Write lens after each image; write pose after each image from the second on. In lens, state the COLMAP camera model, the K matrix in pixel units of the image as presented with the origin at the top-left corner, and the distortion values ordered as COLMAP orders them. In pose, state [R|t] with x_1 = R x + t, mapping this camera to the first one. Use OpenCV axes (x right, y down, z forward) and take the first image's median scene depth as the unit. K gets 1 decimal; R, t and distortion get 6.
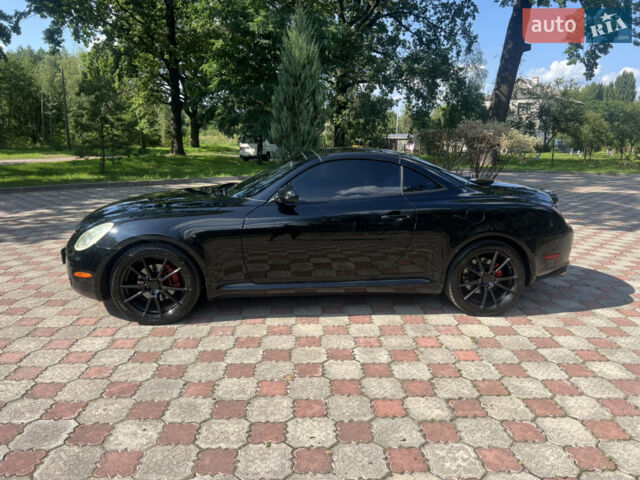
lens RADIAL K [[518.1, 0, 320.0], [0, 518.1, 240.0], [0, 0, 1]] dist [0.041623, -0.054708]
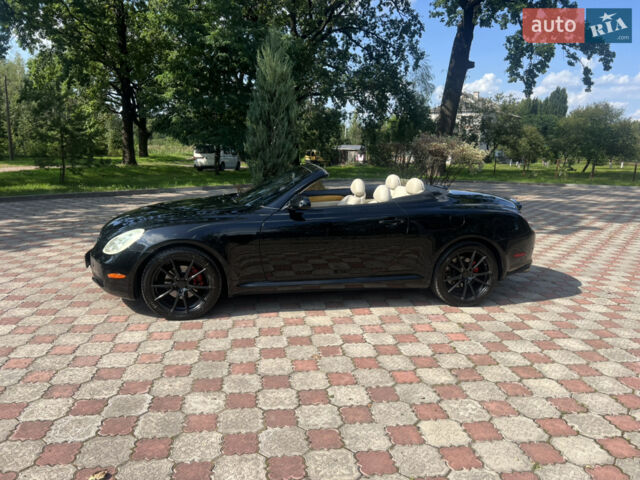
lens RADIAL K [[518.1, 0, 320.0], [0, 518.1, 240.0], [0, 0, 1]] dist [0.041623, -0.054708]
pose [[0.995191, -0.011330, 0.097296, -0.118727], [0.013173, 0.999746, -0.018313, 0.014686], [-0.097064, 0.019506, 0.995087, -0.130445]]
